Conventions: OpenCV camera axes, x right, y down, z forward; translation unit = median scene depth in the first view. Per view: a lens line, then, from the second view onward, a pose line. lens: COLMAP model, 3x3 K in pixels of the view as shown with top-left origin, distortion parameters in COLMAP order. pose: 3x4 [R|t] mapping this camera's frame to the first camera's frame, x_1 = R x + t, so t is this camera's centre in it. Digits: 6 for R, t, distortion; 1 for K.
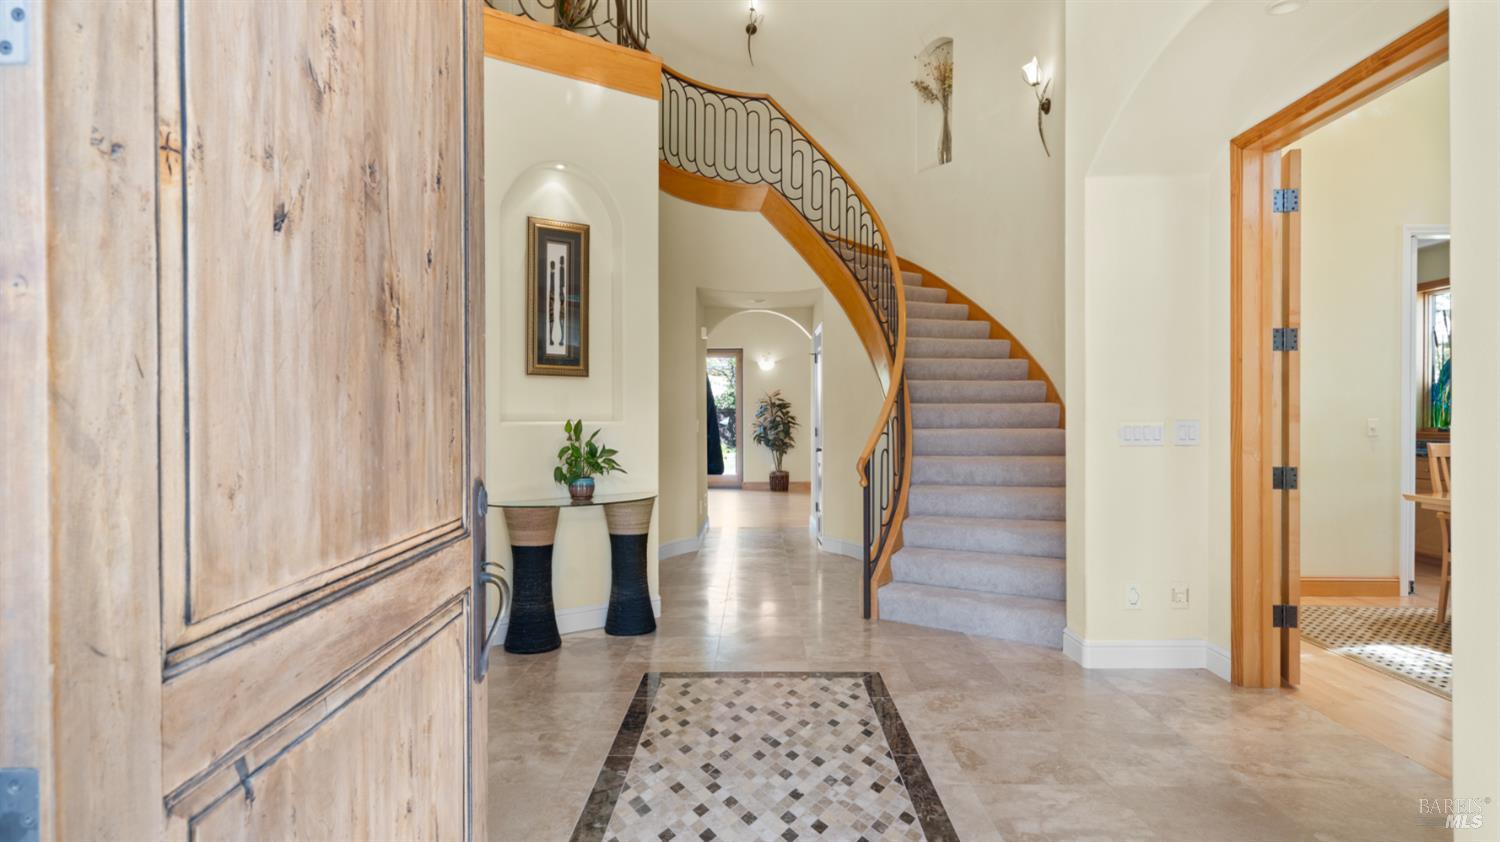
lens RADIAL K [[836.3, 0, 750.0], [0, 836.3, 421.0], [0, 0, 1]] dist [0.001618, 0.000485]
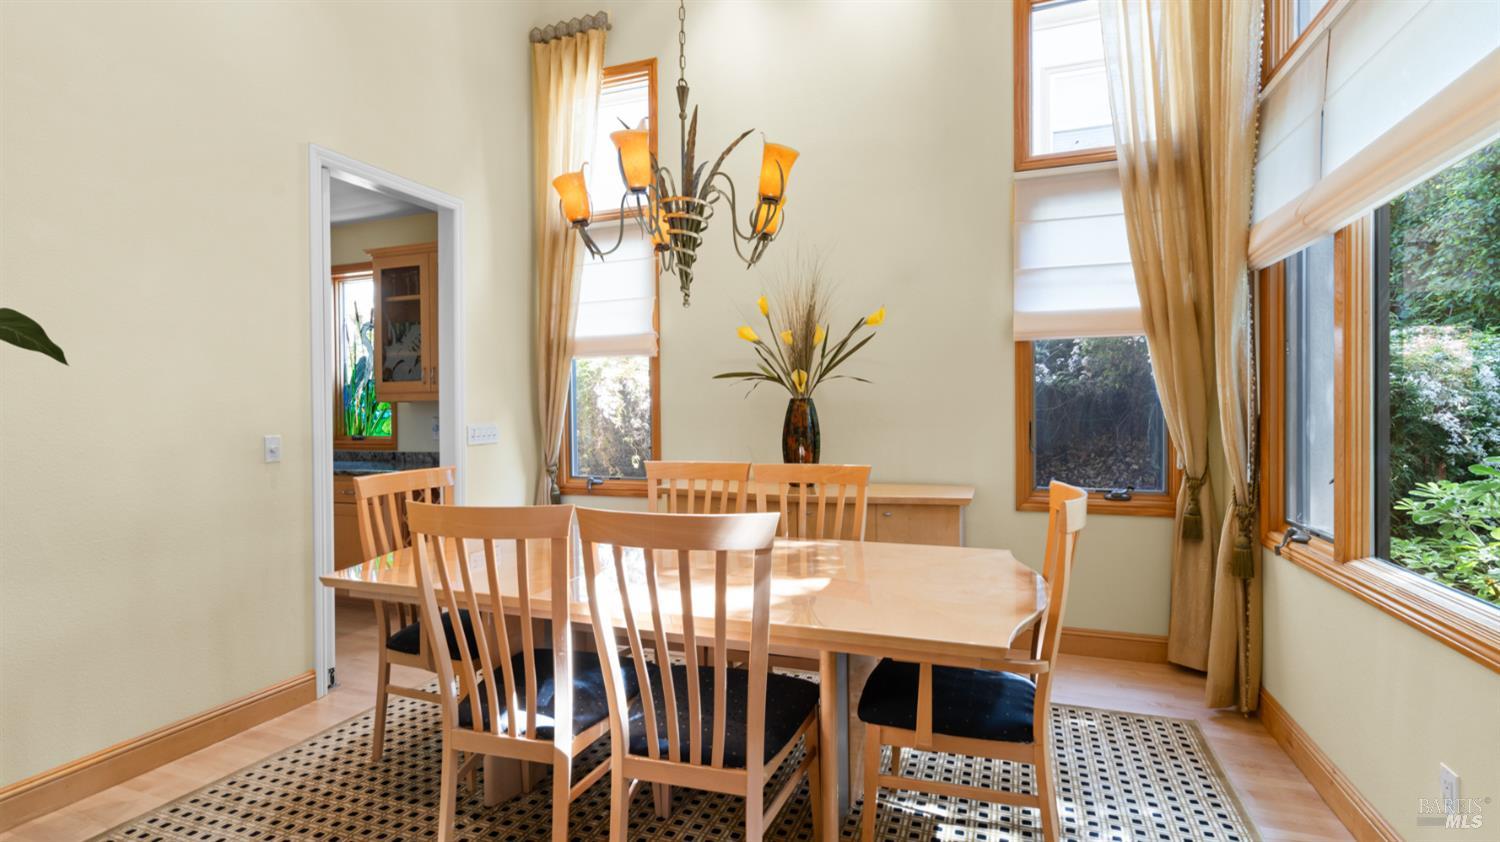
lens RADIAL K [[685.0, 0, 751.3], [0, 685.0, 418.0], [0, 0, 1]] dist [-0.001773, -0.001280]
pose [[0.332145, -0.015370, 0.943103, 0.374947], [0.010655, 0.999865, 0.012543, -0.018985], [-0.943168, 0.005883, 0.332264, 0.483550]]
